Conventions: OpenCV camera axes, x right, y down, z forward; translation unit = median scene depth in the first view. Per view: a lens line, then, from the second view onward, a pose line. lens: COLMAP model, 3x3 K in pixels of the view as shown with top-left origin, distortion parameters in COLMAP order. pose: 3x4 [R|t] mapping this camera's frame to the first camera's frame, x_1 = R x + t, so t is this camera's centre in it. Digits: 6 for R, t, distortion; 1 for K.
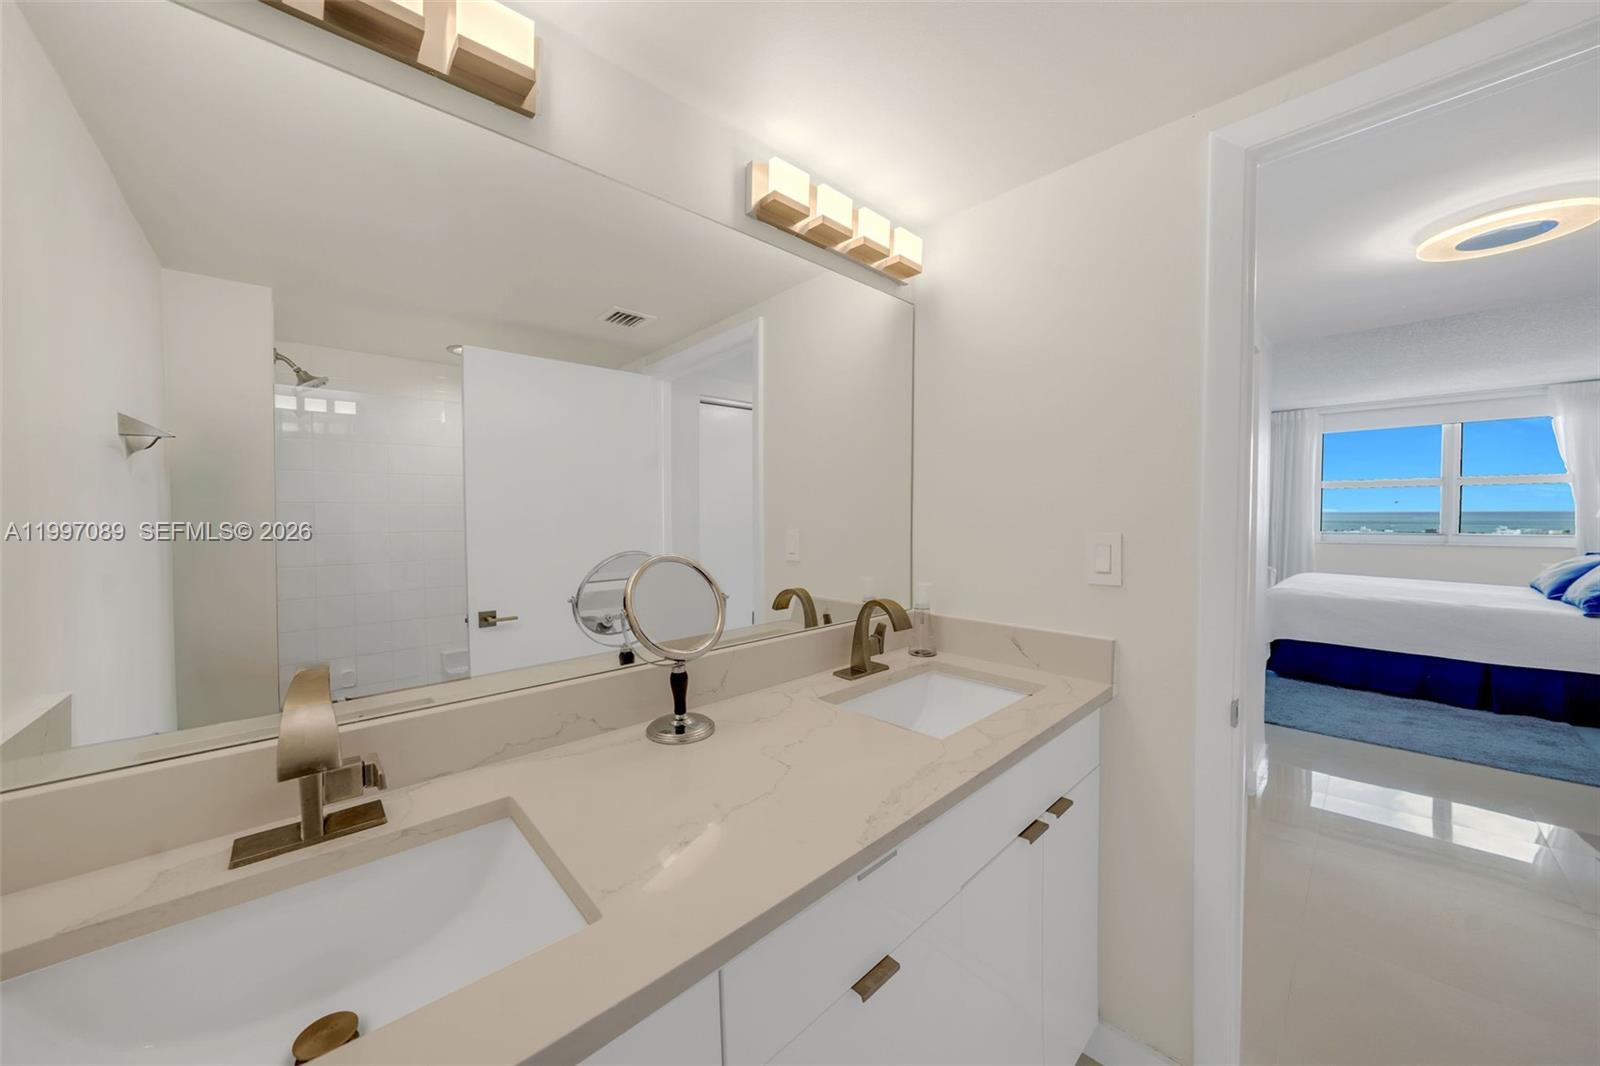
lens RADIAL K [[602.4, 0, 800.7], [0, 602.4, 530.1], [0, 0, 1]] dist [0.058202, -0.000033]
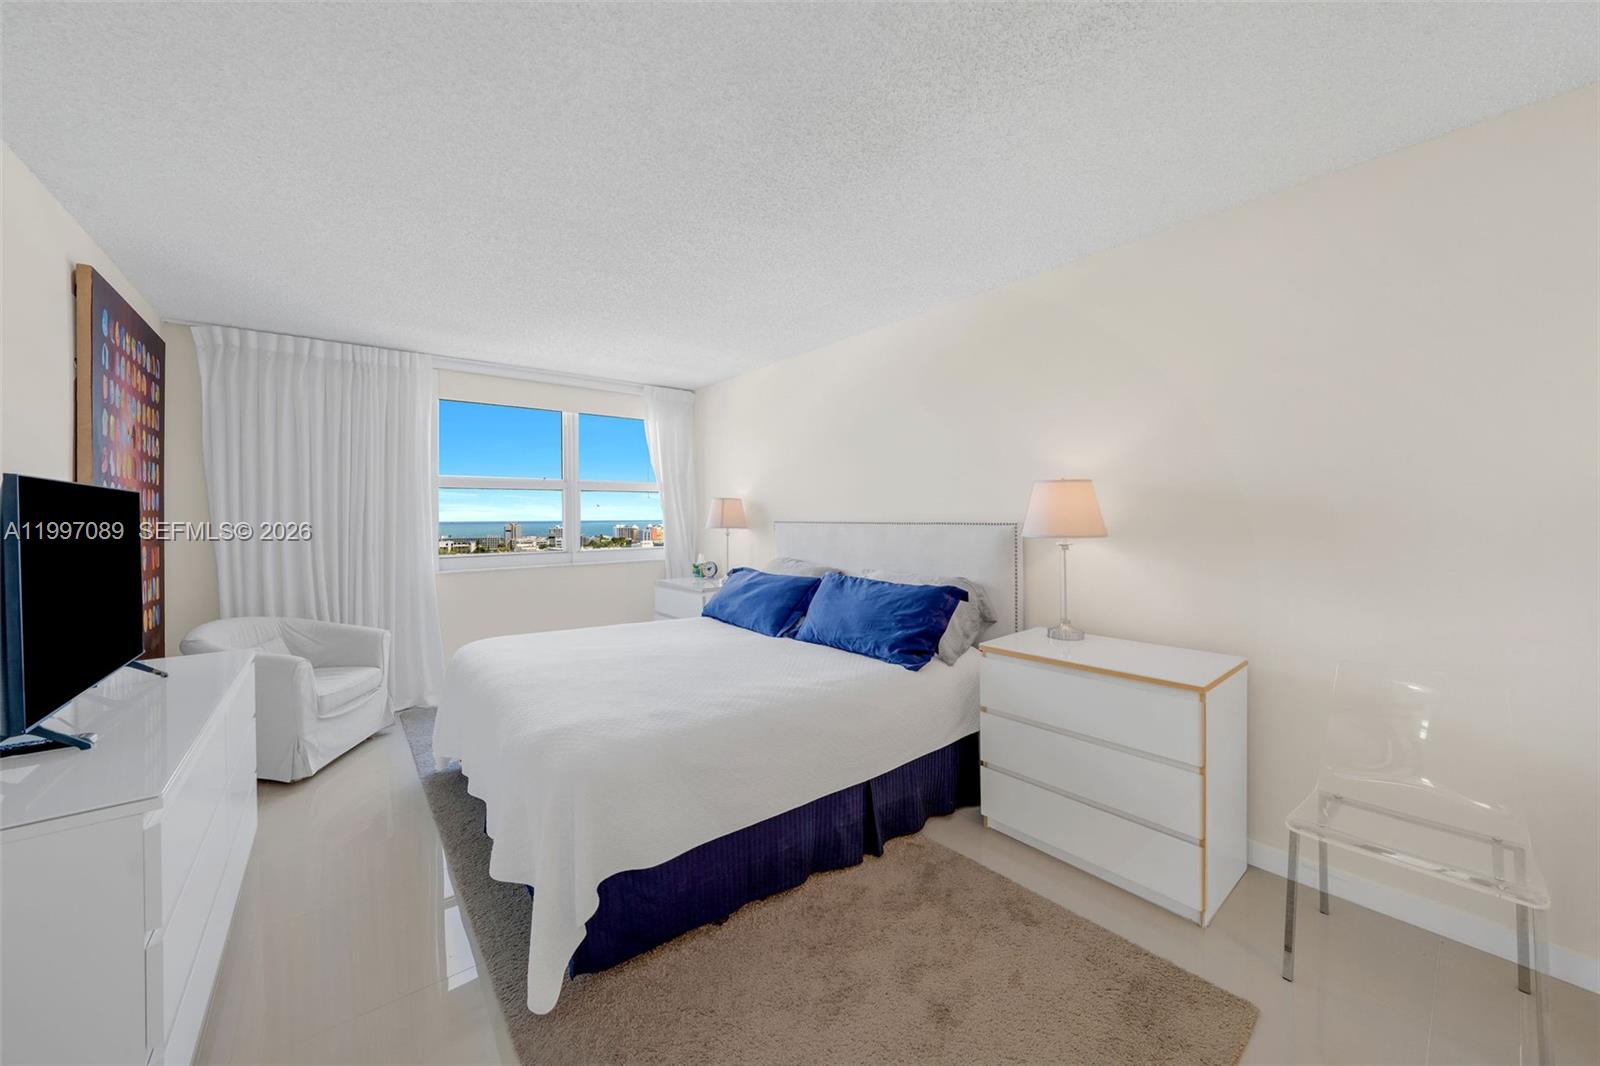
lens RADIAL K [[586.7, 0, 810.8], [0, 586.7, 523.4], [0, 0, 1]] dist [-0.000602, 0.000052]
pose [[0.134294, -0.013826, 0.990845, 0.488141], [0.041999, 0.999084, 0.008249, -0.033085], [-0.990051, 0.040506, 0.134751, 0.900324]]
